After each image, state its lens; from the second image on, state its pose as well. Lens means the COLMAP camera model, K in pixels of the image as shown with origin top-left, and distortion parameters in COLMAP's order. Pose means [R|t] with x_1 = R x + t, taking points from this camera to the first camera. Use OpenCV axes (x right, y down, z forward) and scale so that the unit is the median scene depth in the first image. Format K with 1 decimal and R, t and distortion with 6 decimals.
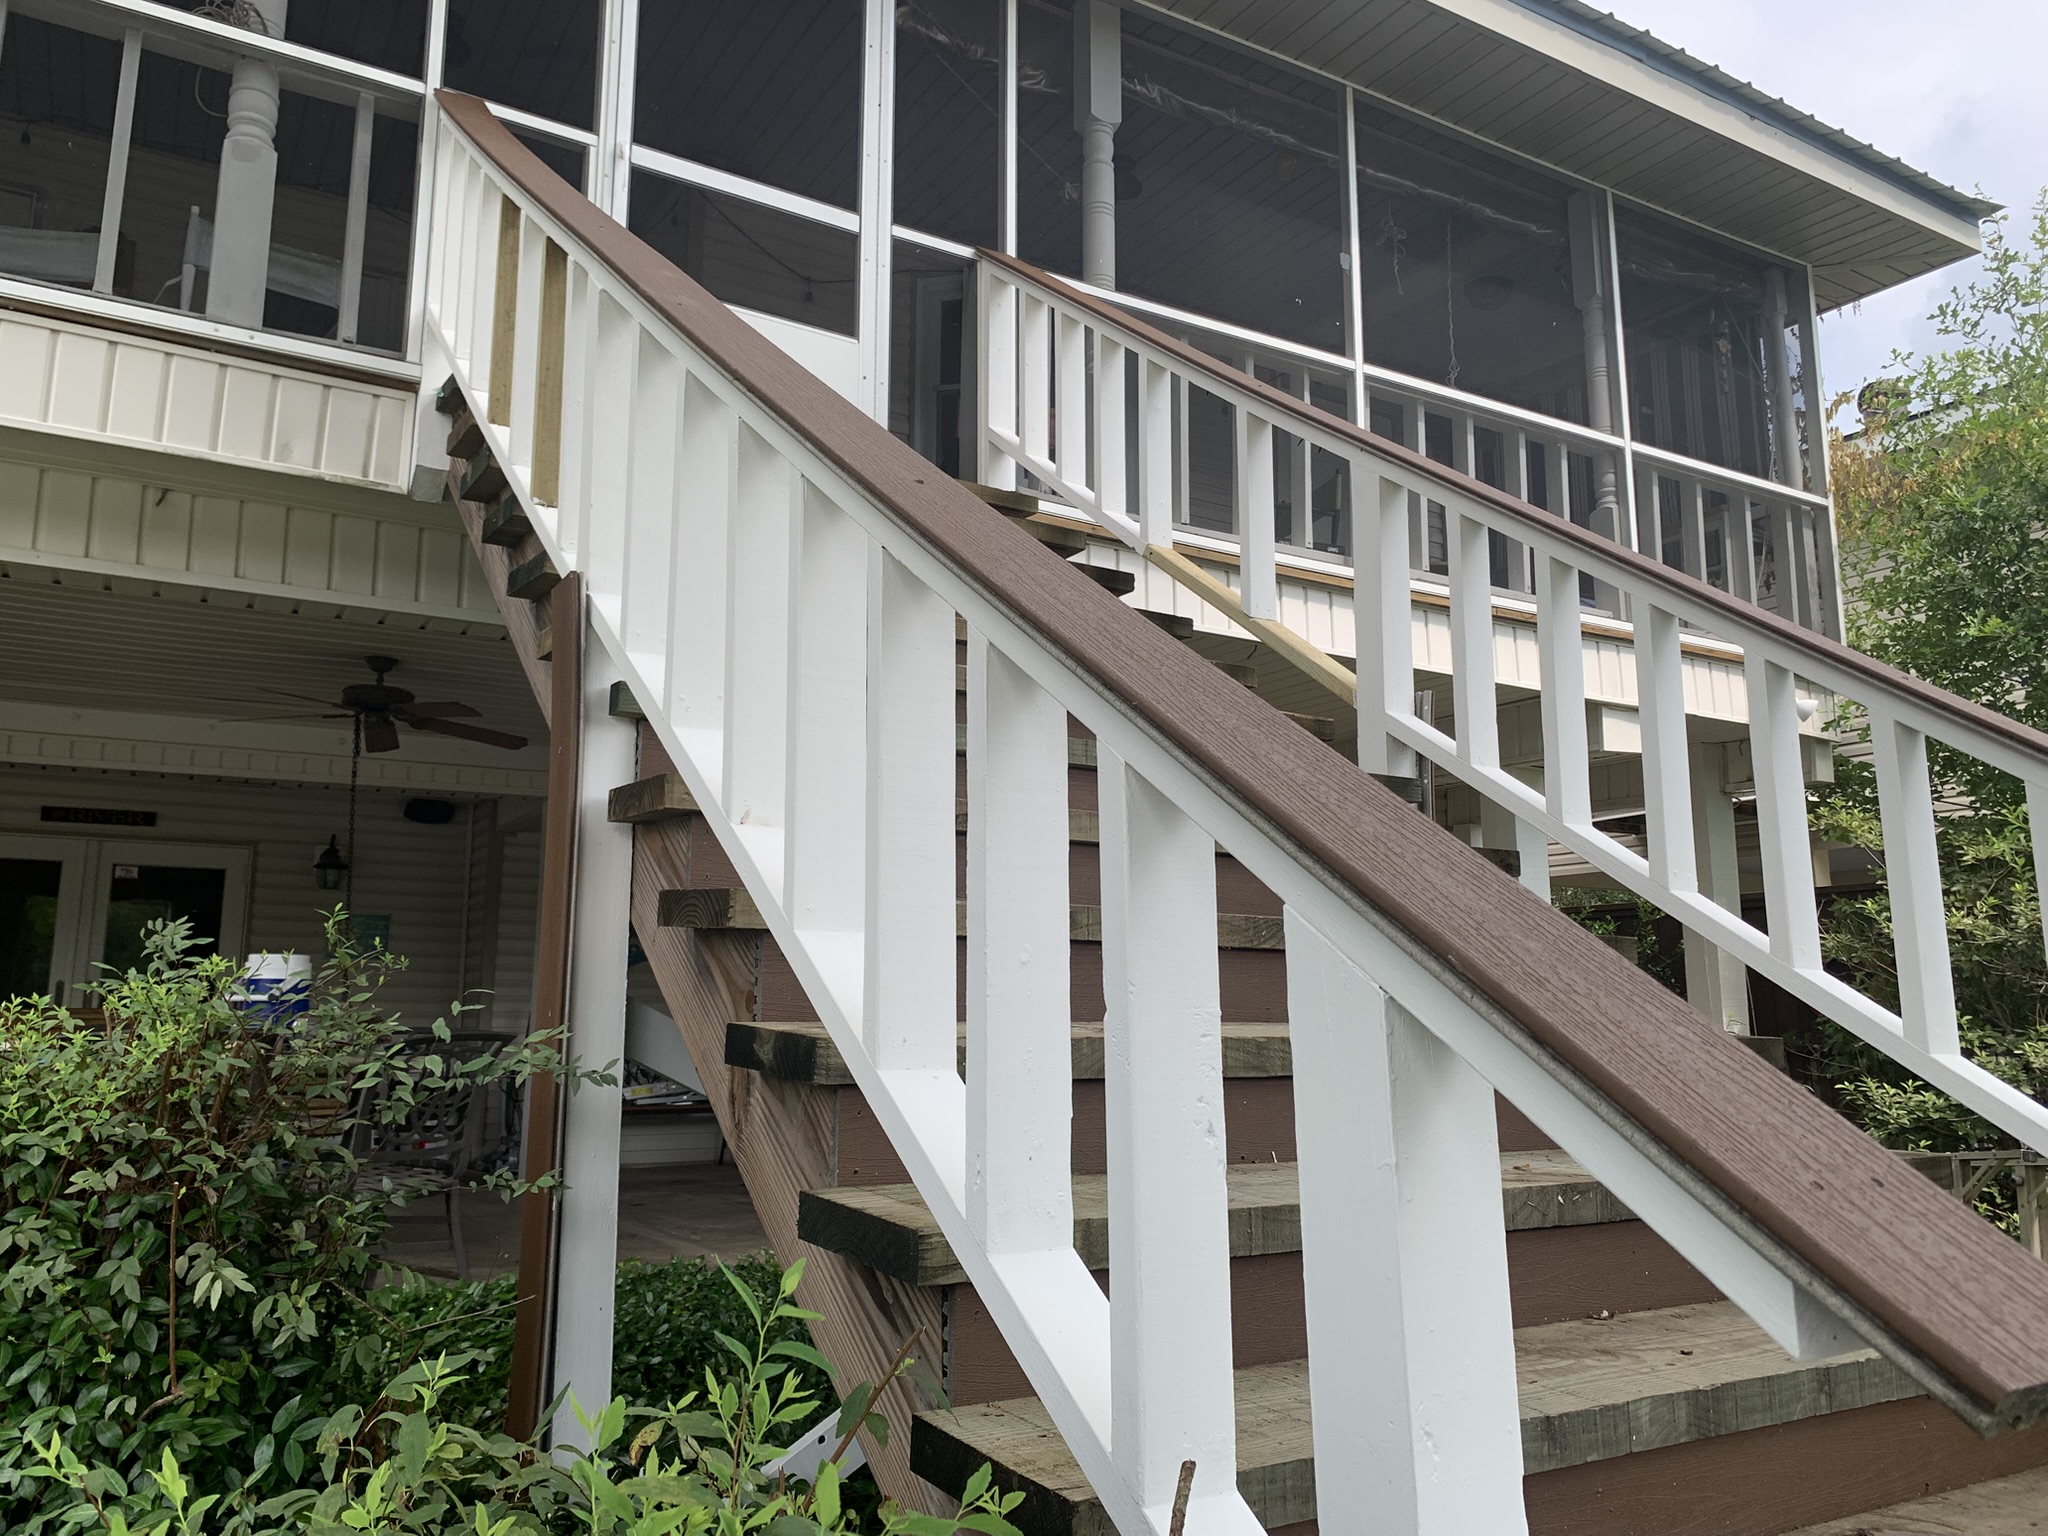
lens RADIAL K [[1550.1, 0, 1025.9], [0, 1550.1, 743.9], [0, 0, 1]] dist [0.001572, 0.001234]
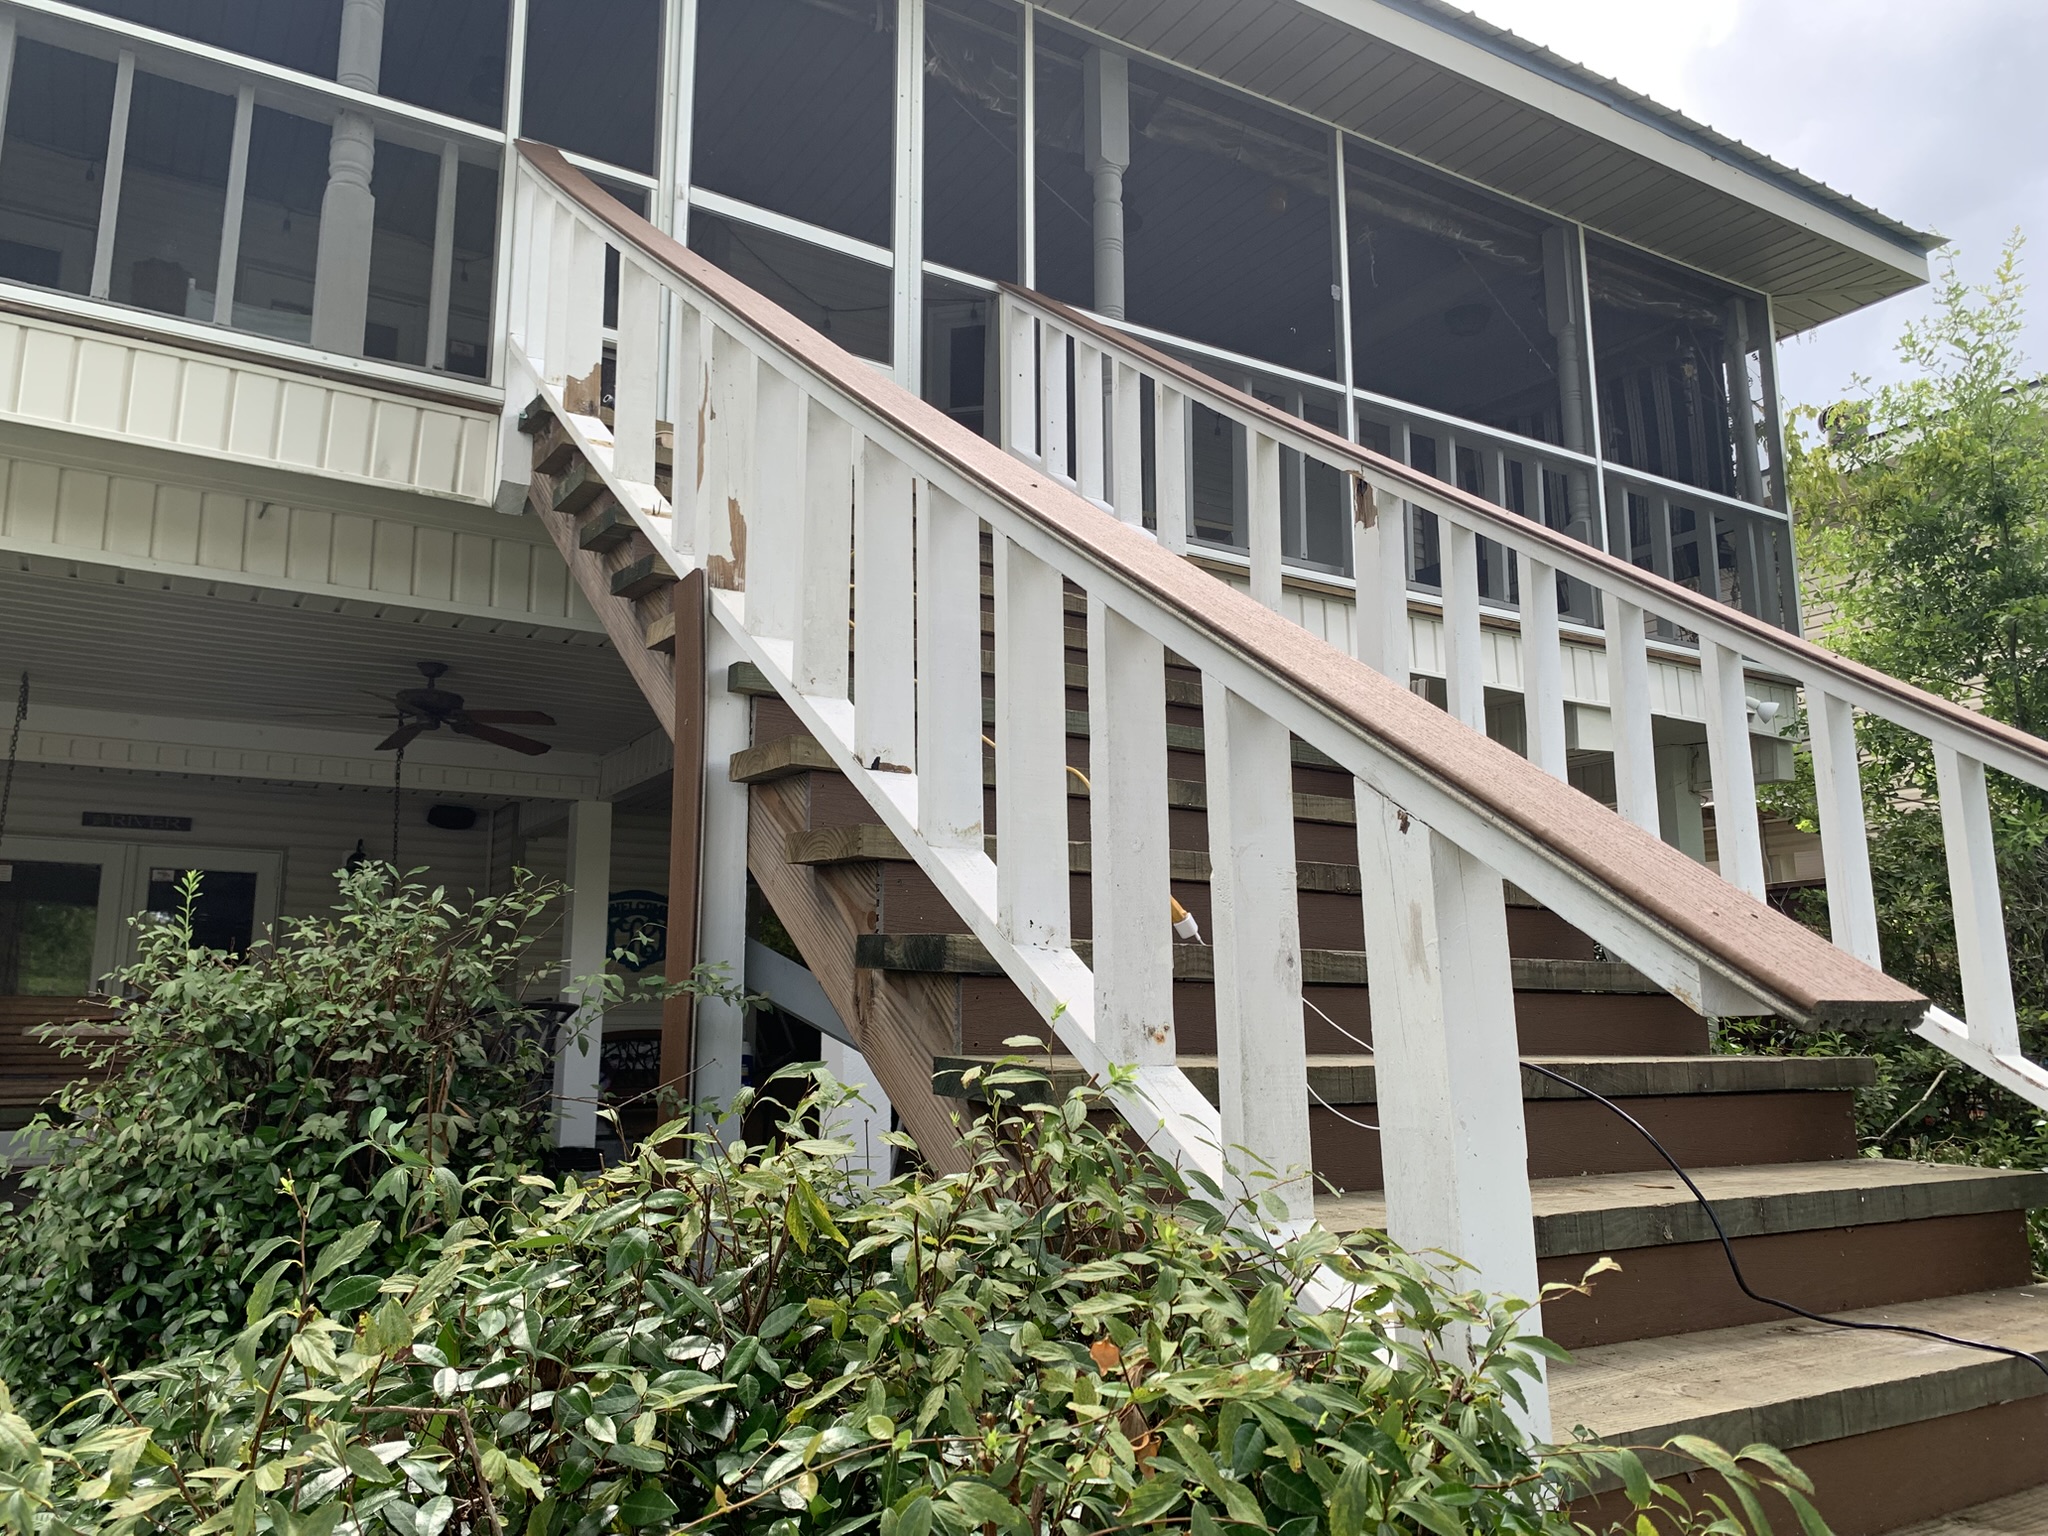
lens RADIAL K [[1561.7, 0, 1013.5], [0, 1561.7, 755.2], [0, 0, 1]] dist [0.017387, -0.037272]
pose [[0.999943, -0.002335, 0.010452, -0.038122], [0.002425, 0.999959, -0.008668, 0.023330], [-0.010431, 0.008693, 0.999908, -0.101238]]
